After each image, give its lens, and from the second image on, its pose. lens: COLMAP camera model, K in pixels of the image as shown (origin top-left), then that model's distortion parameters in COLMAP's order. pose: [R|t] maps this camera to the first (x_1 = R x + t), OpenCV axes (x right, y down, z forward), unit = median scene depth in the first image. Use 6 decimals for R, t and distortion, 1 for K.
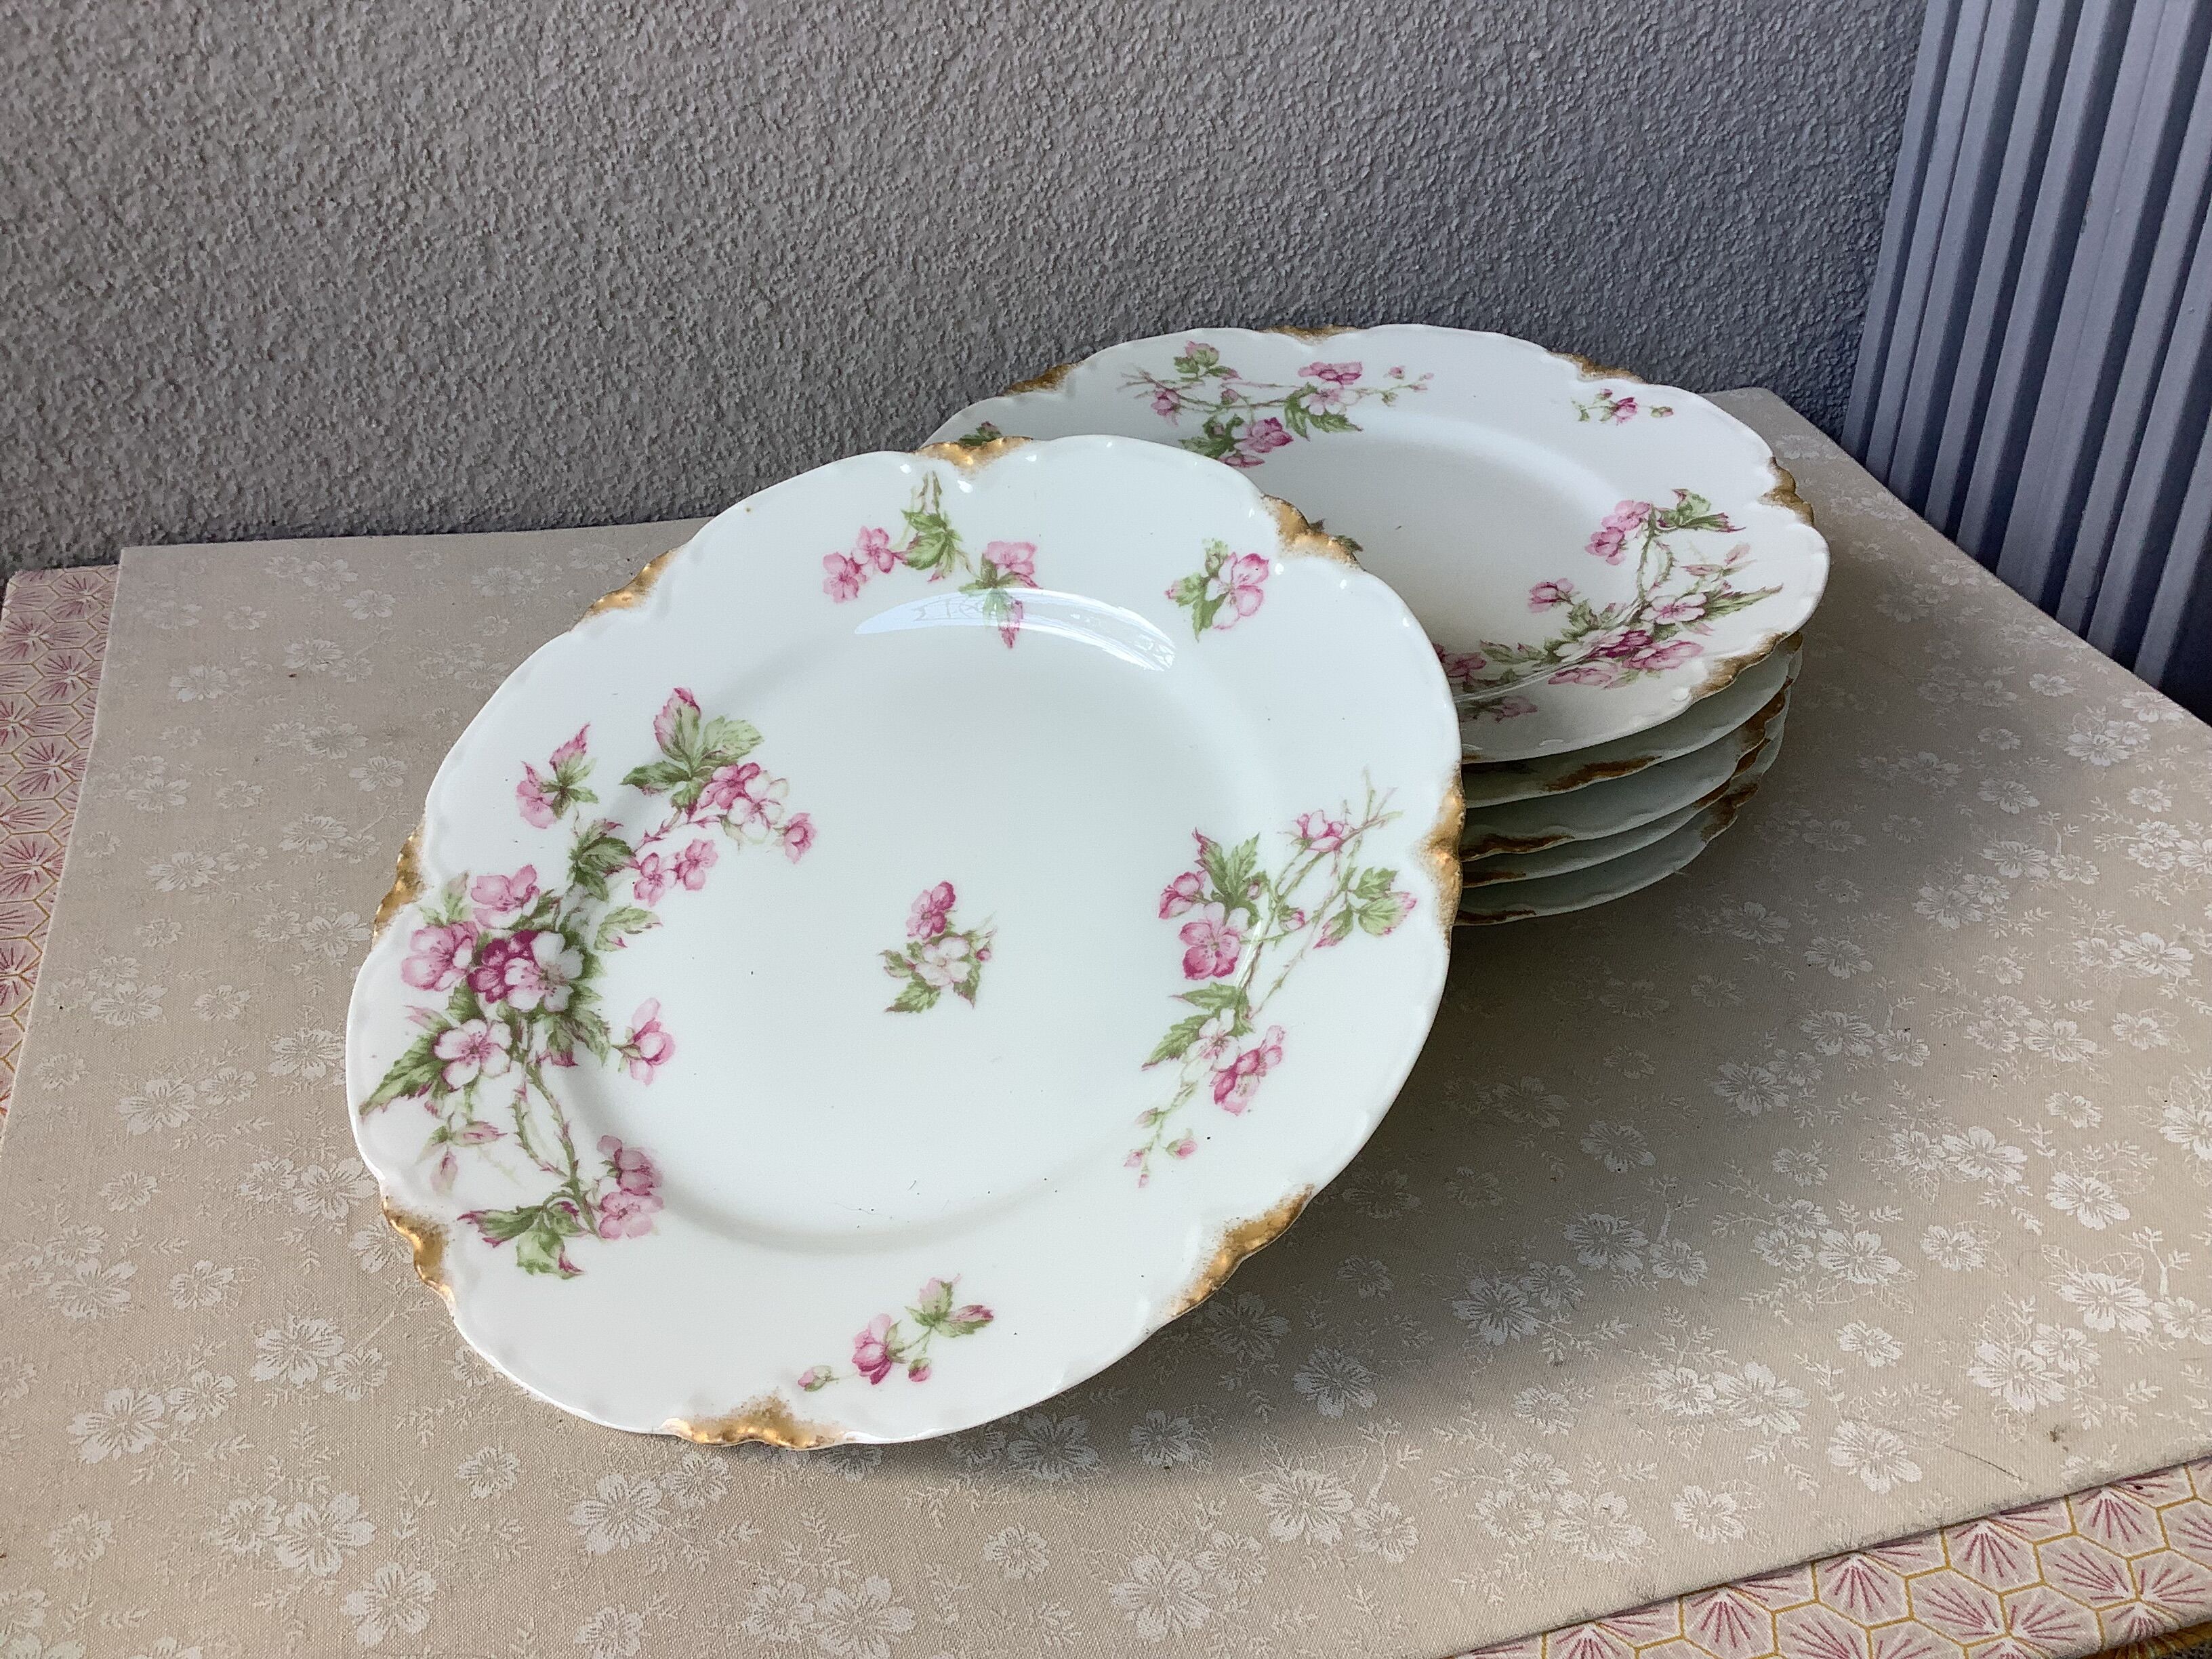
lens RADIAL K [[2034.1, 0, 1106.0], [0, 2034.1, 829.5], [0, 0, 1]] dist [0.145721, -0.249344]
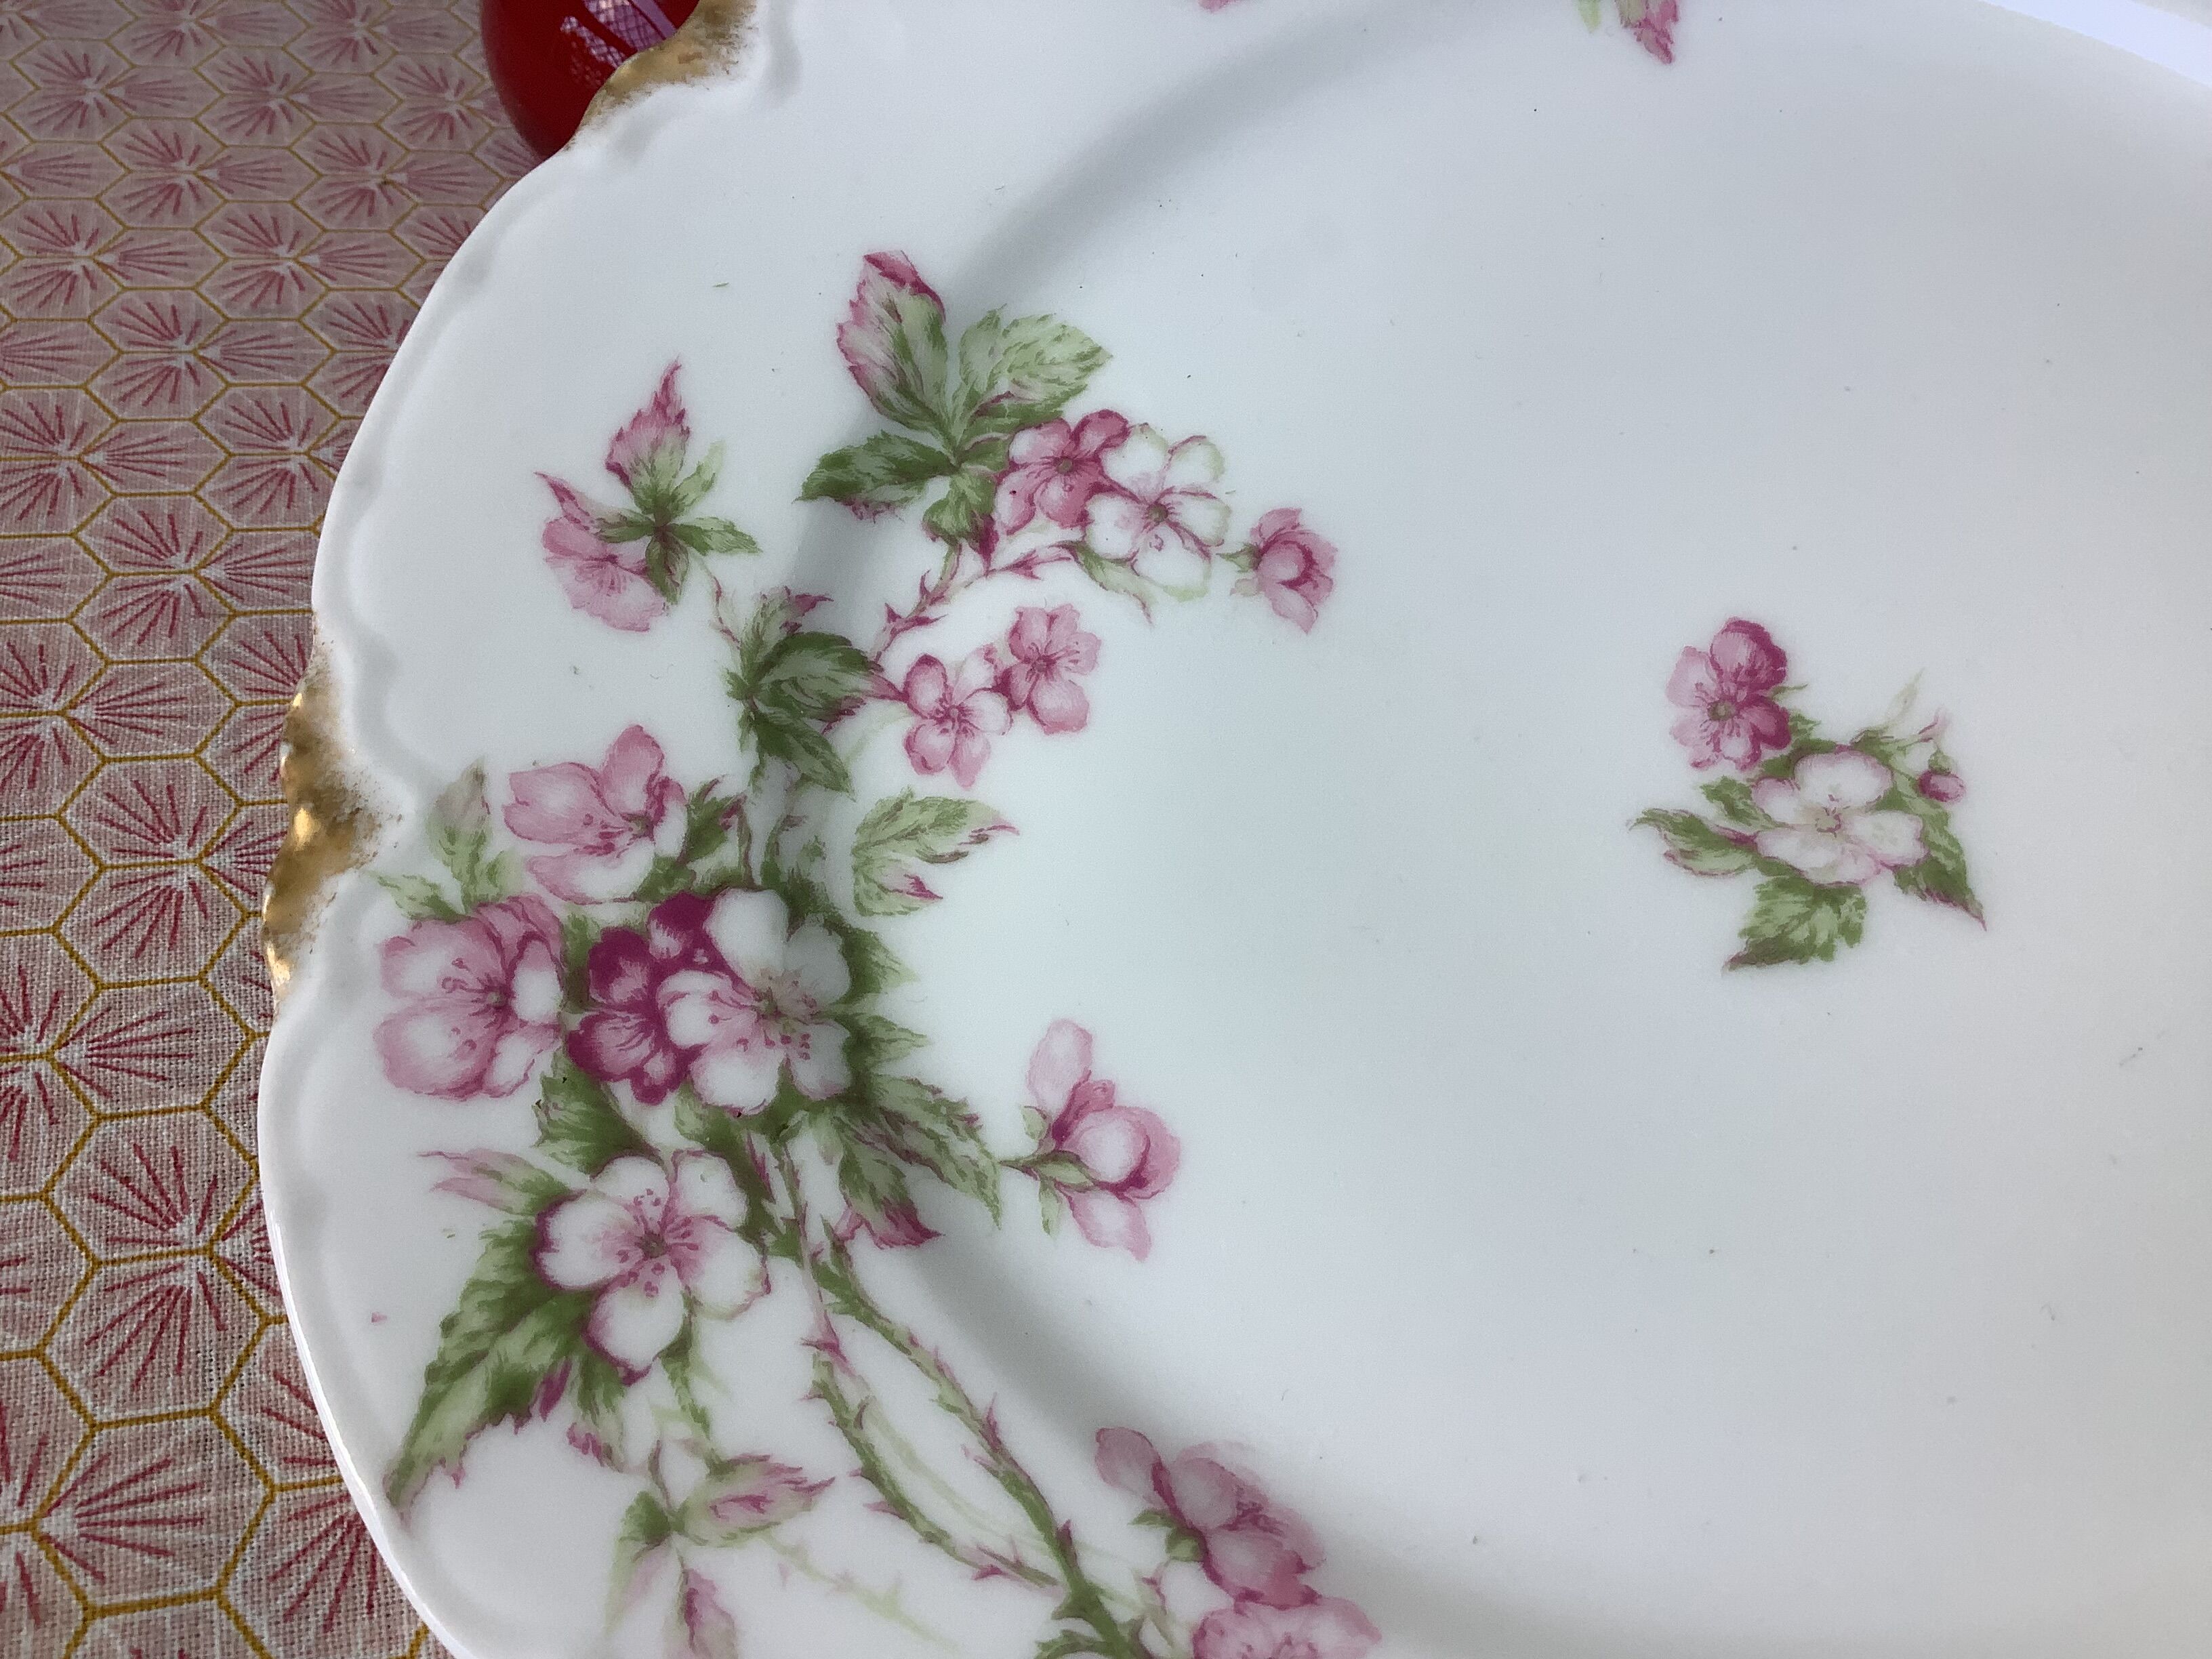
lens RADIAL K [[2012.7, 0, 1063.8], [0, 2012.7, 830.2], [0, 0, 1]] dist [0.079299, -0.011301]
pose [[0.971465, -0.150122, 0.183629, -0.287298], [0.130268, 0.984688, 0.115846, 0.002920], [-0.198208, -0.088619, 0.976146, 0.635365]]
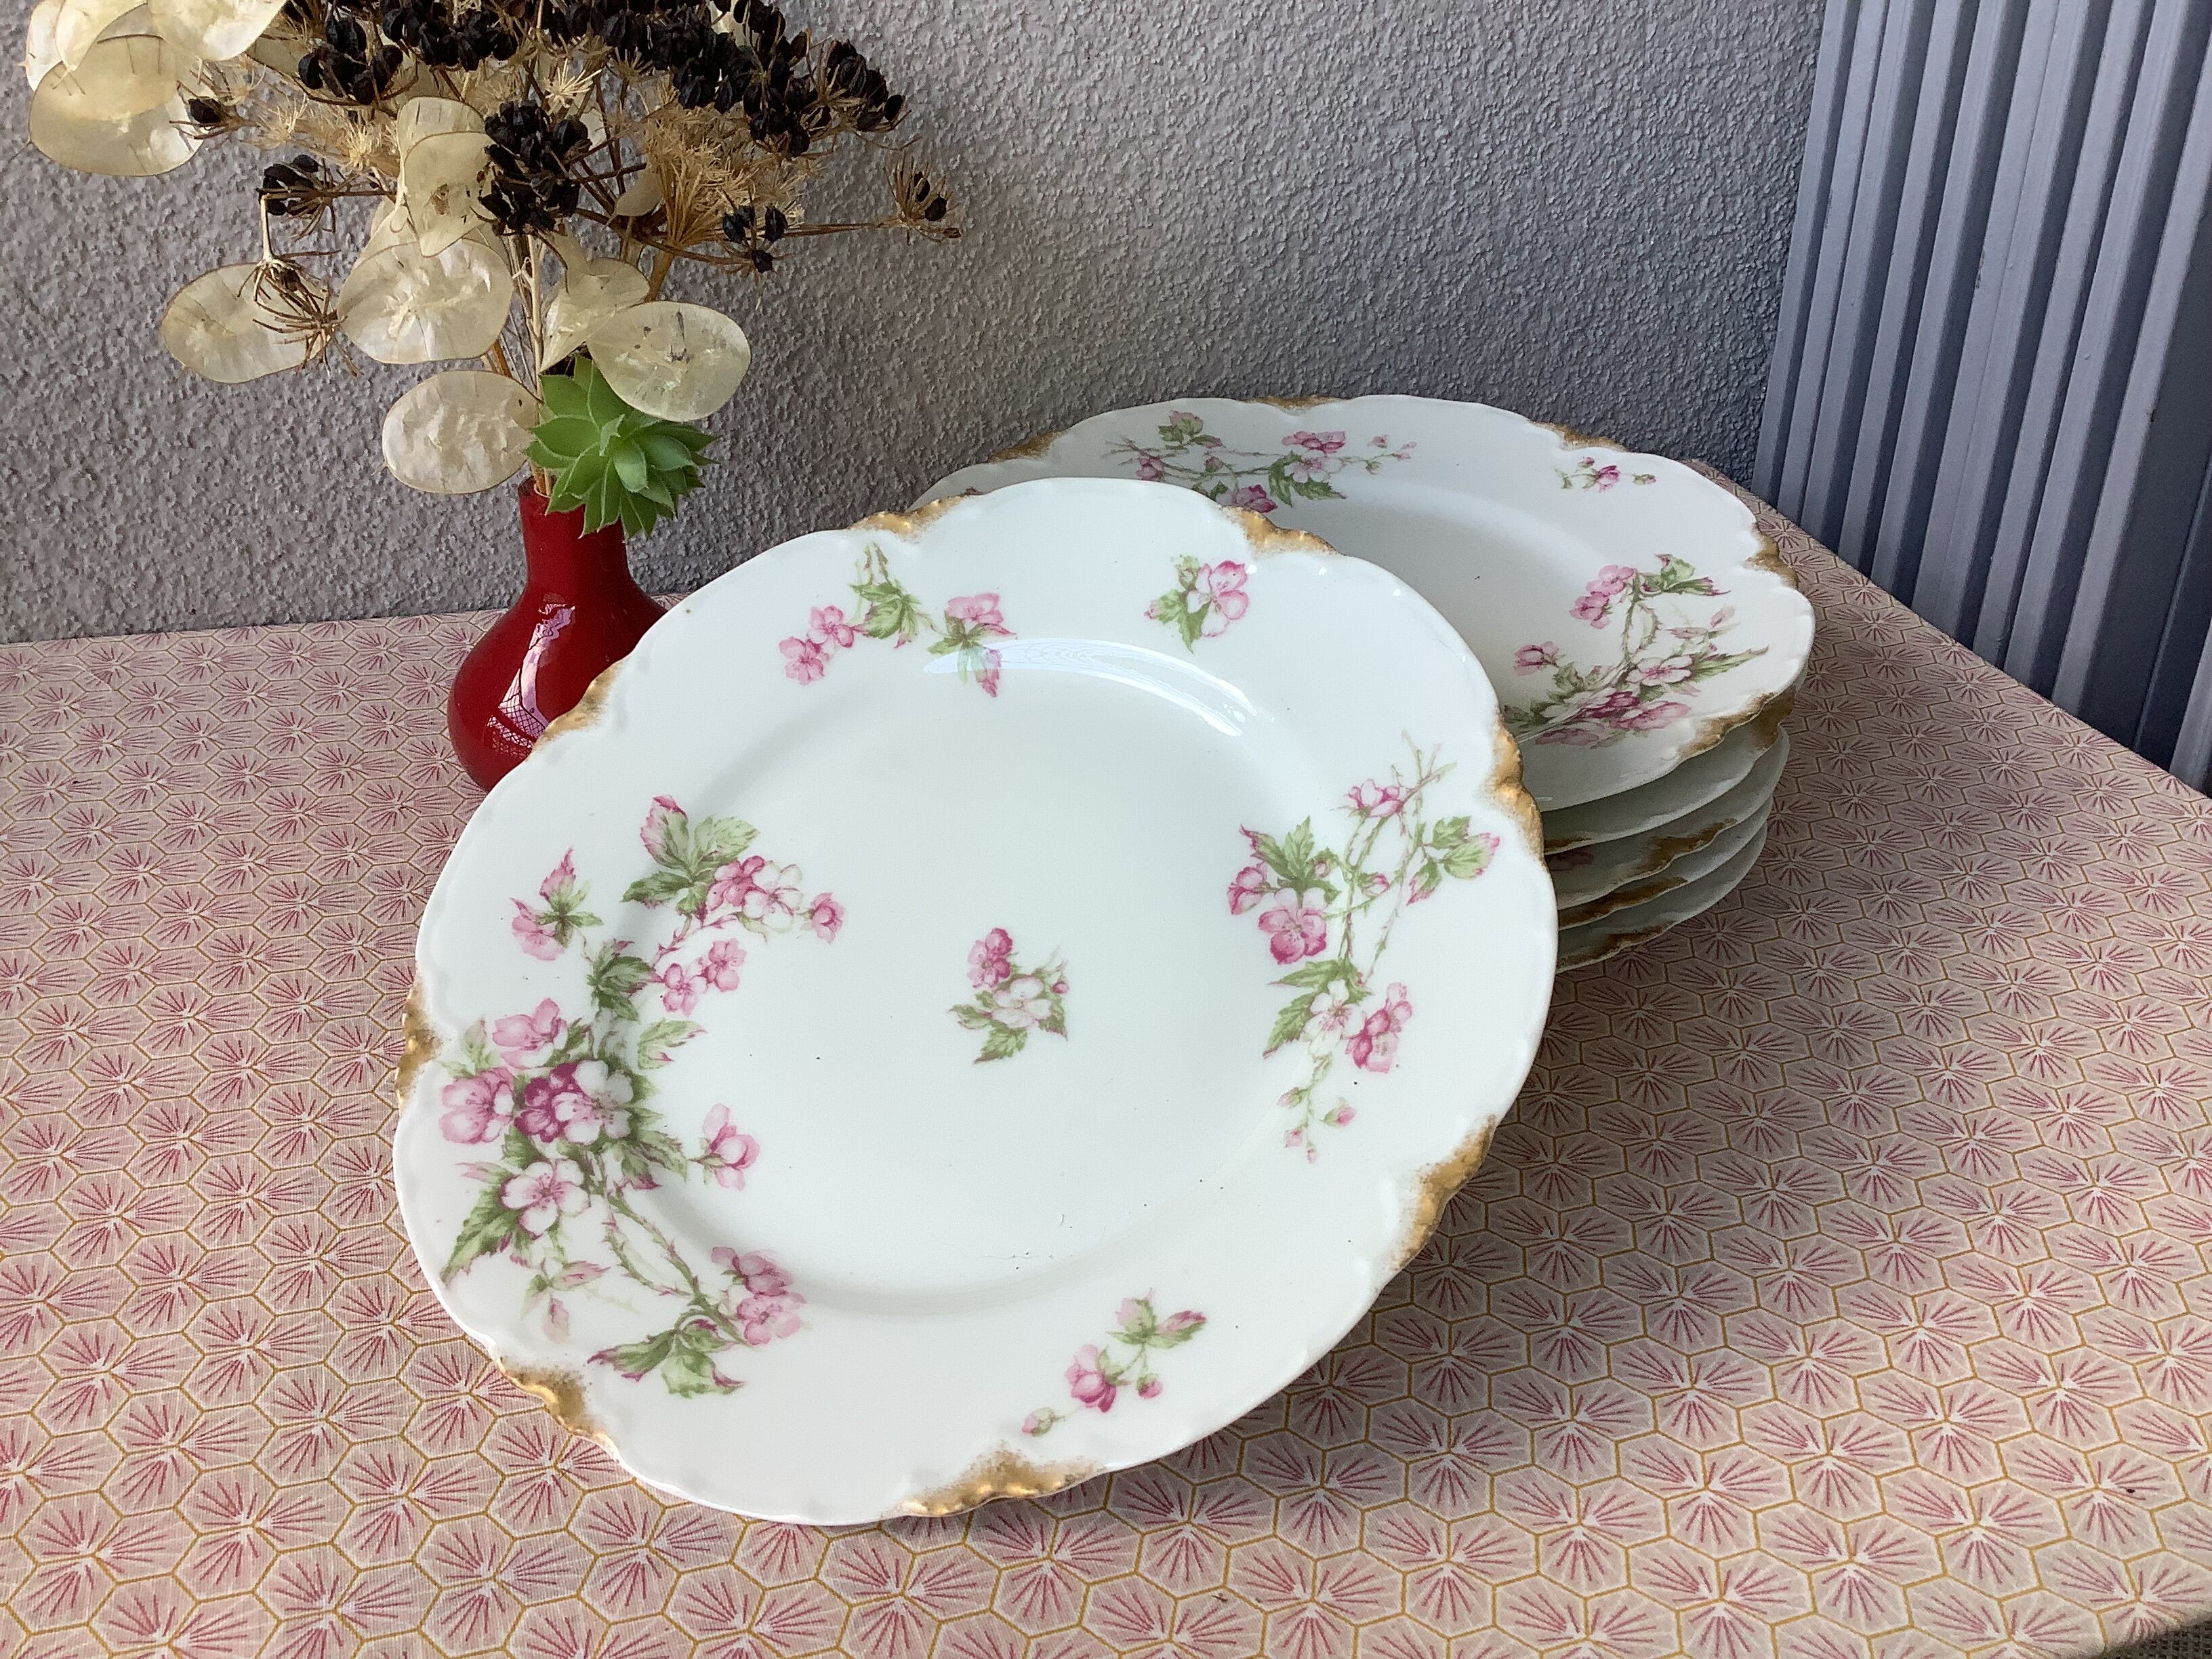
lens RADIAL K [[2034.1, 0, 1106.0], [0, 2034.1, 829.5], [0, 0, 1]] dist [0.145721, -0.249344]
pose [[0.966326, -0.171966, 0.191419, -0.208743], [0.187881, 0.979820, -0.068222, 0.056204], [-0.175825, 0.101889, 0.979134, 0.020520]]
